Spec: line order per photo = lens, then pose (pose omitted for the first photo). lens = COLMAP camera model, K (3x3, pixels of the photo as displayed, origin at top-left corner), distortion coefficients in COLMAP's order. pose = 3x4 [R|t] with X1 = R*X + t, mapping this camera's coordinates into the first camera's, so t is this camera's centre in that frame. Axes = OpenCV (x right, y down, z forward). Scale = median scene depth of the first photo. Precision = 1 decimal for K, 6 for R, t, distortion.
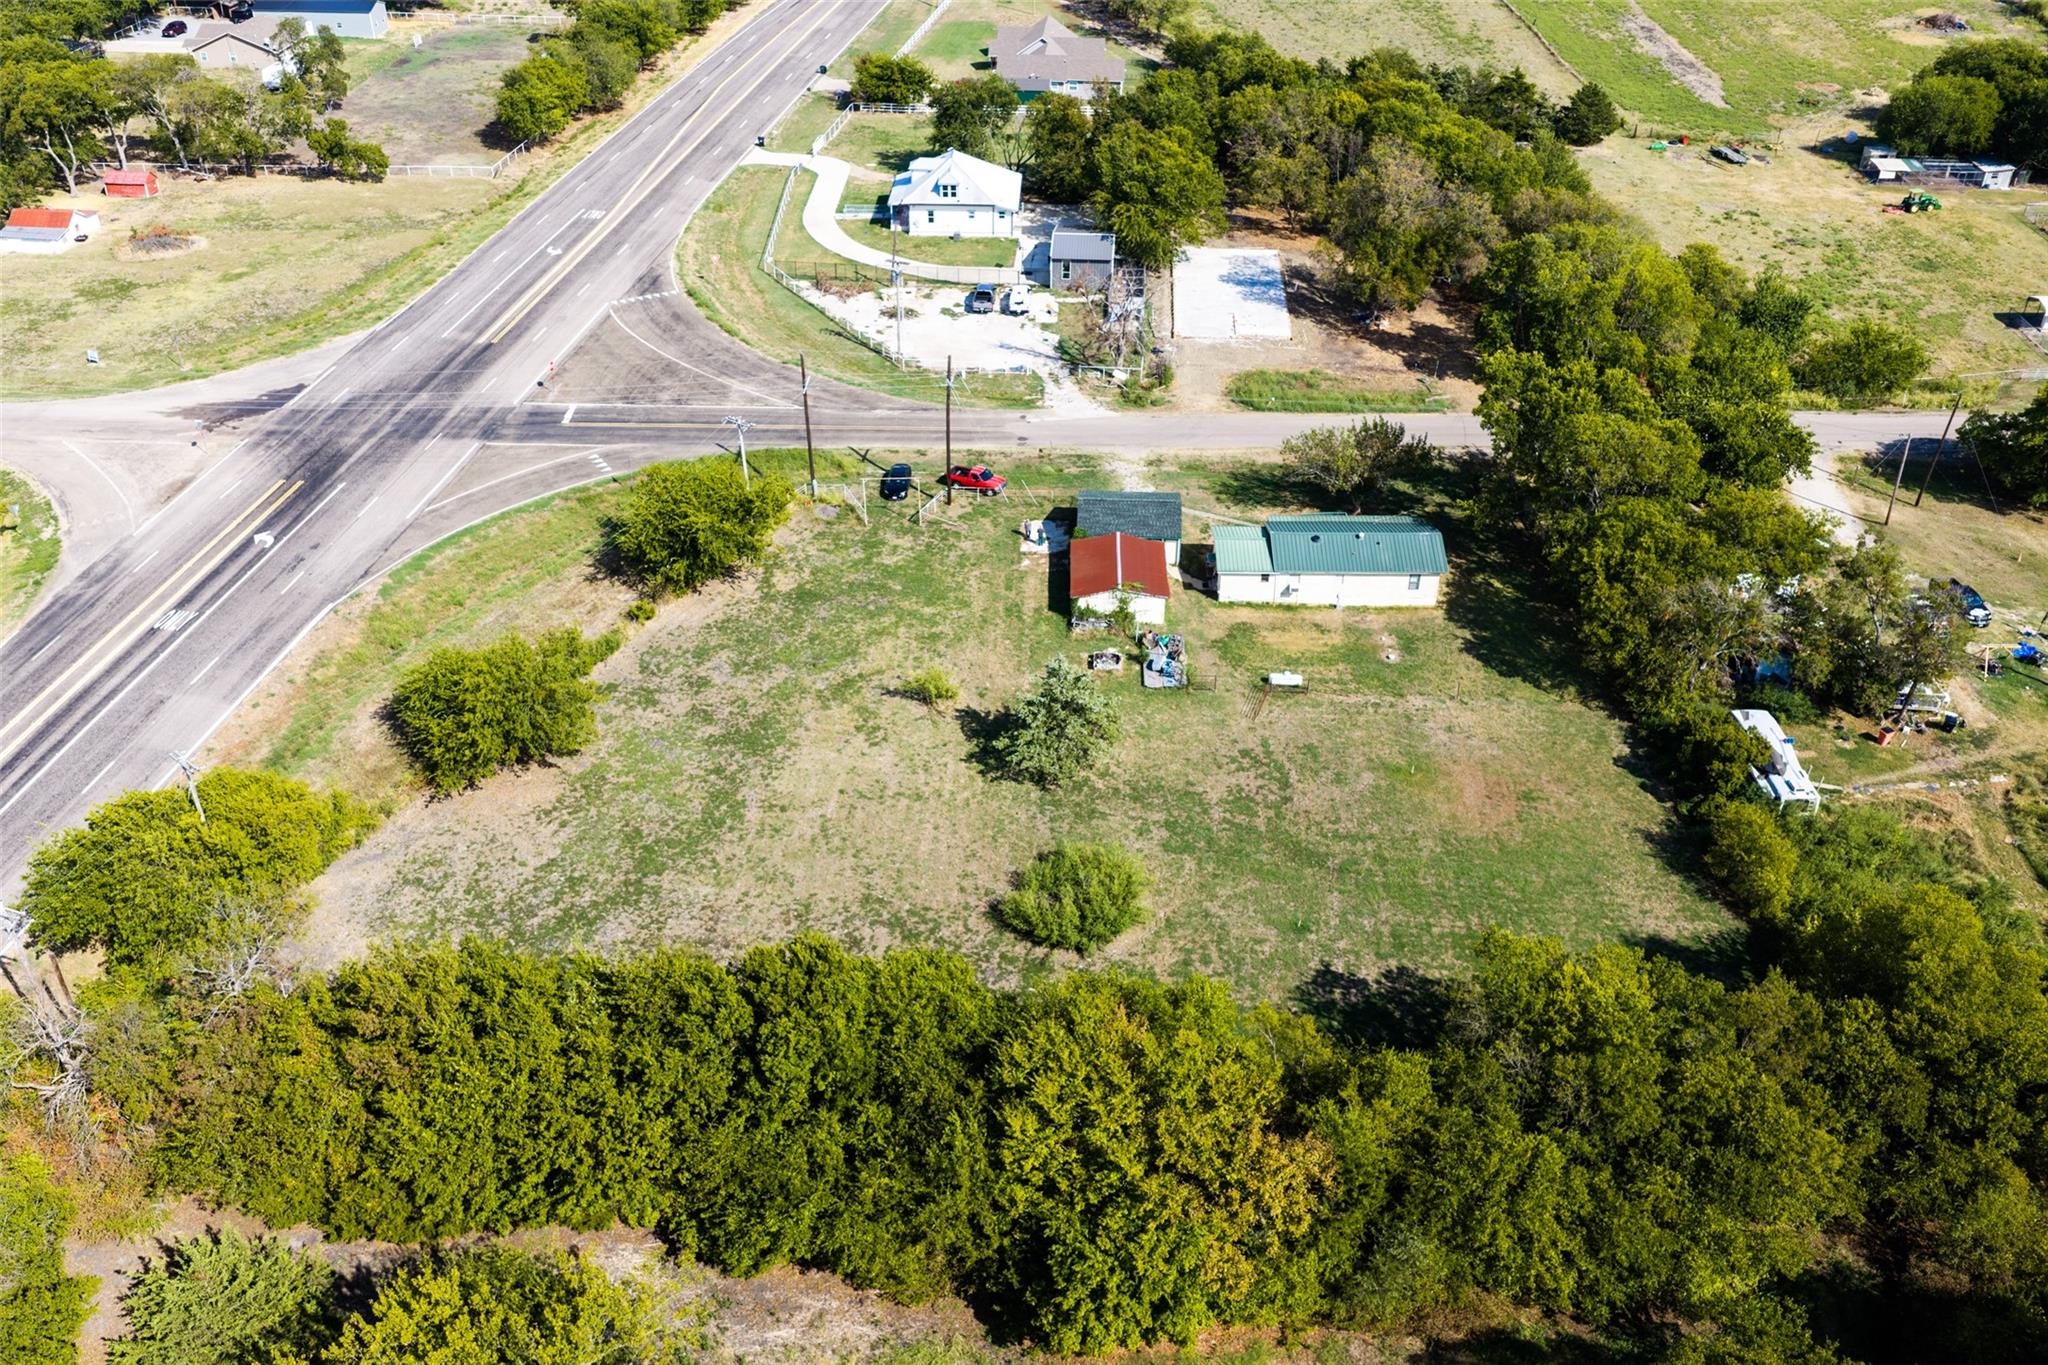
lens RADIAL K [[1696.2, 0, 1028.6], [0, 1696.2, 697.5], [0, 0, 1]] dist [0.018748, -0.030534]
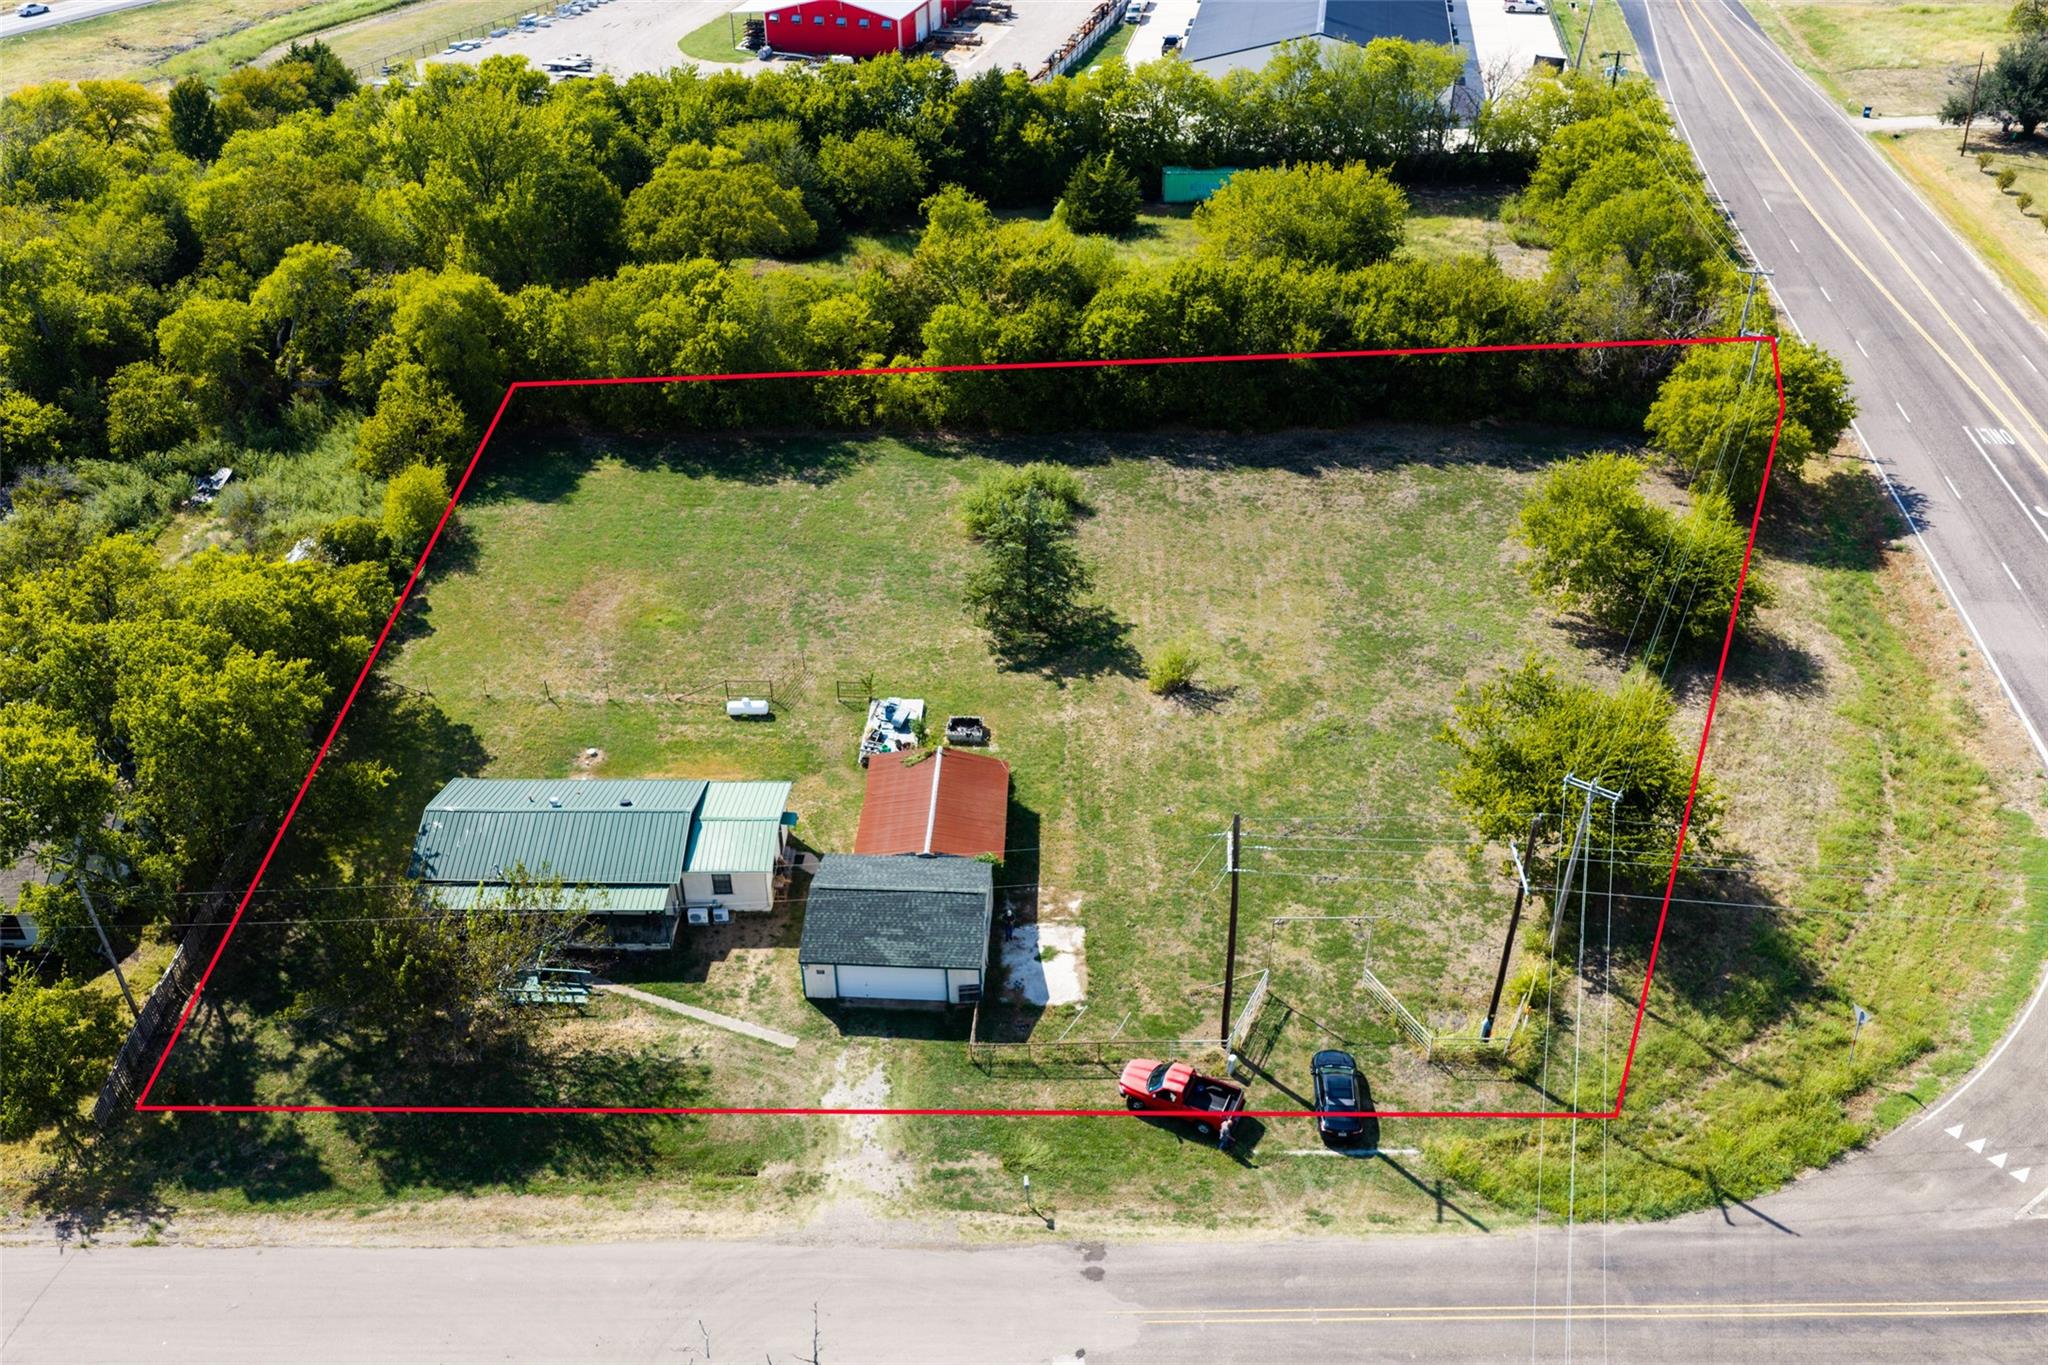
lens RADIAL K [[1696.2, 0, 1018.6], [0, 1696.2, 676.0], [0, 0, 1]] dist [0.018748, -0.030534]
pose [[-0.999953, -0.004293, 0.008704, 0.014501], [0.006439, 0.377524, 0.925977, -0.713375], [-0.007261, 0.925990, -0.377478, 1.206002]]
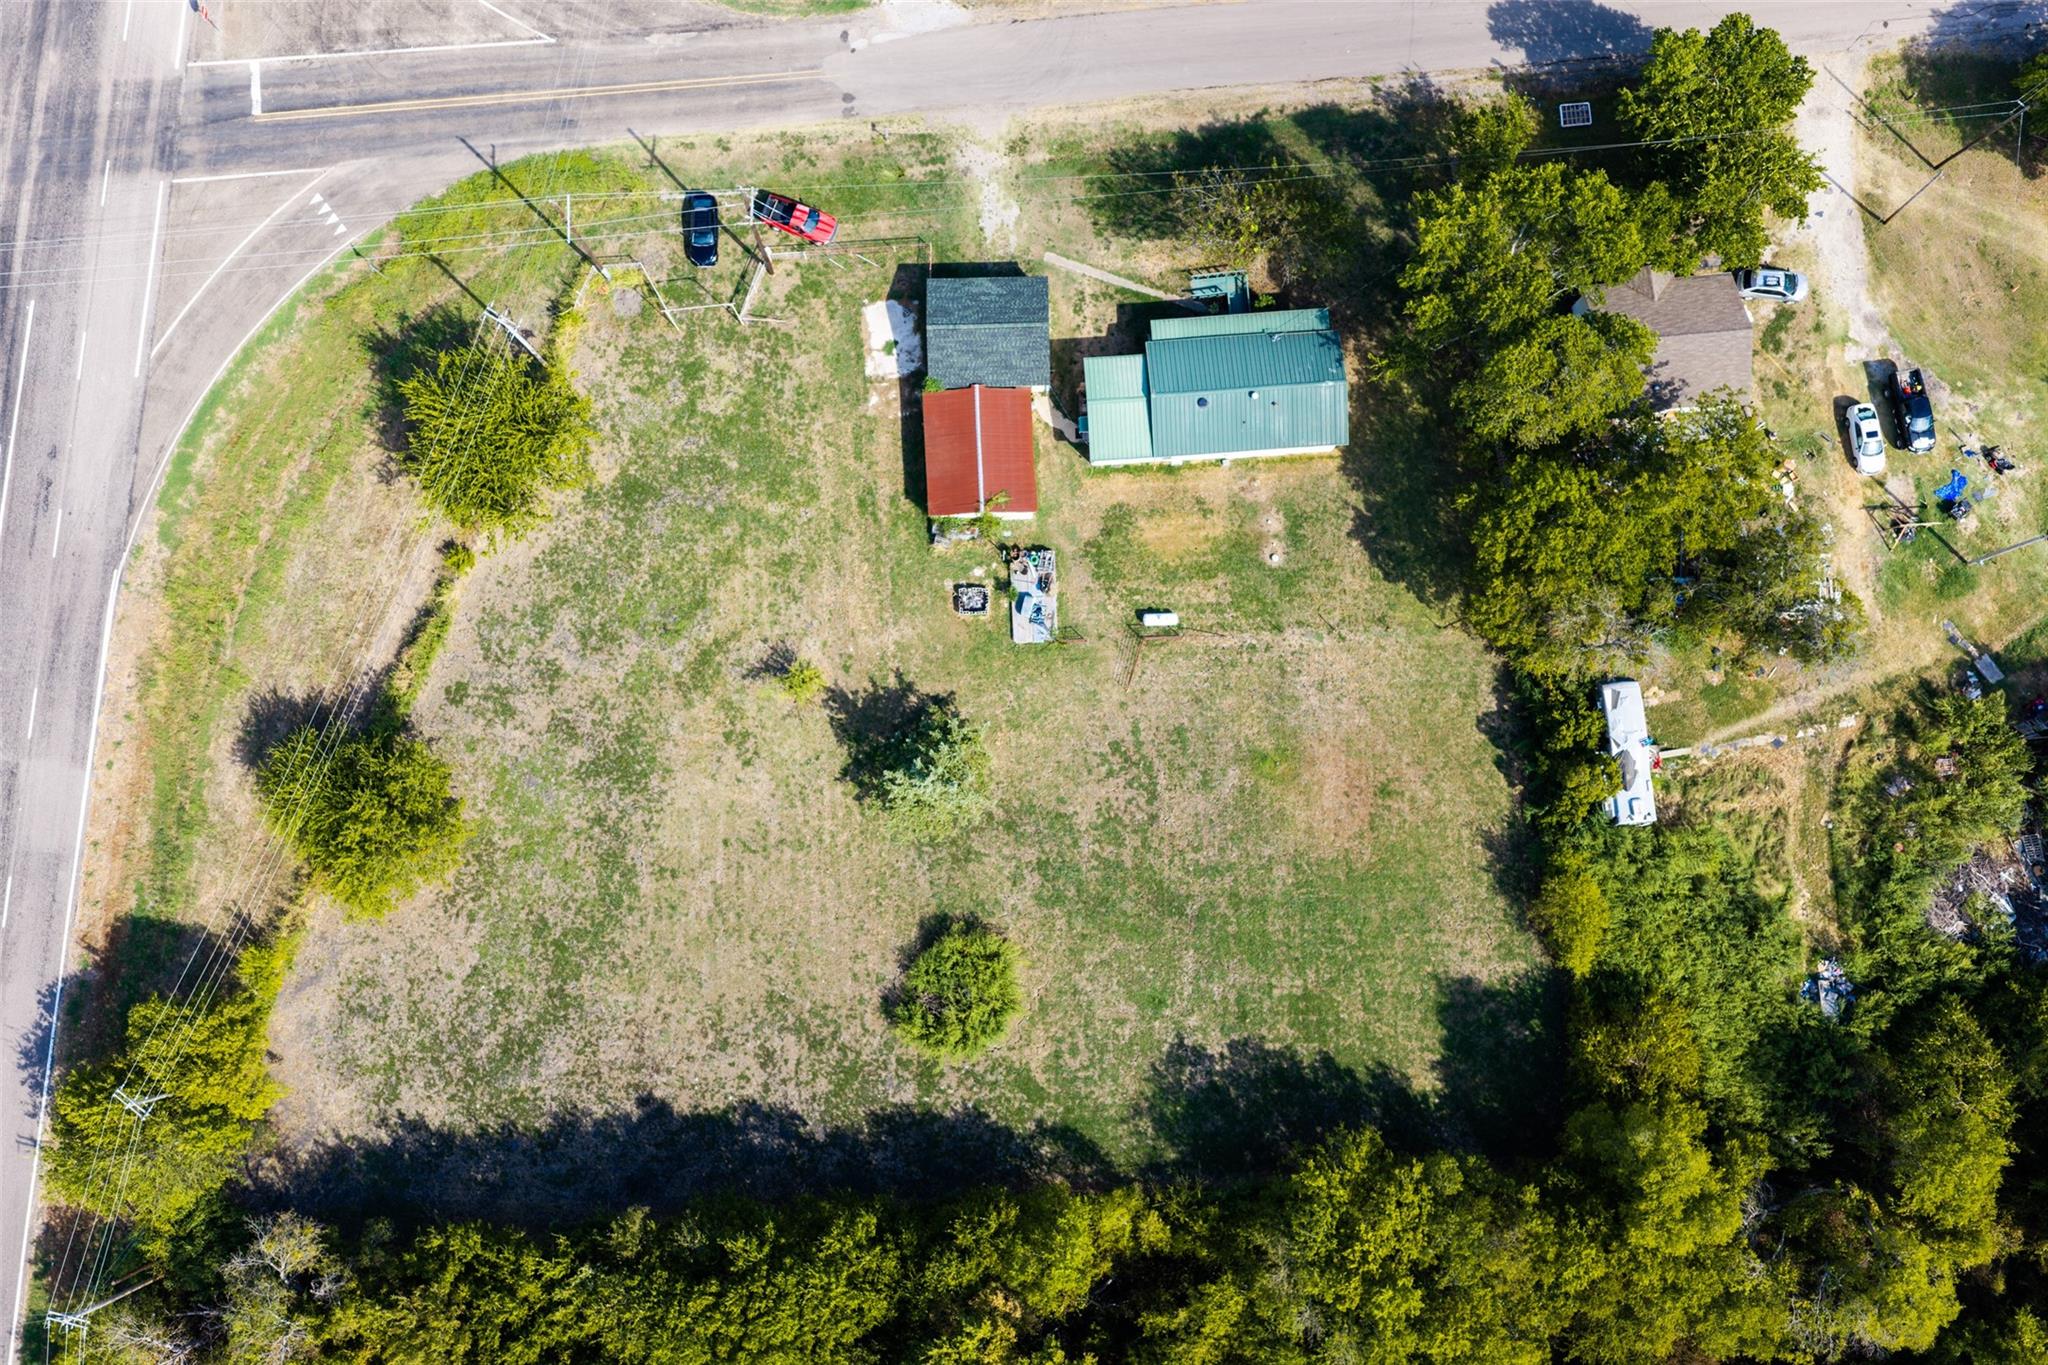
lens RADIAL K [[1696.2, 0, 1028.6], [0, 1696.2, 678.0], [0, 0, 1]] dist [0.018748, -0.030534]
pose [[0.997185, -0.074974, 0.000712, 0.069358], [0.048325, 0.649937, 0.758450, -0.671816], [-0.057327, -0.756281, 0.651731, 0.332204]]
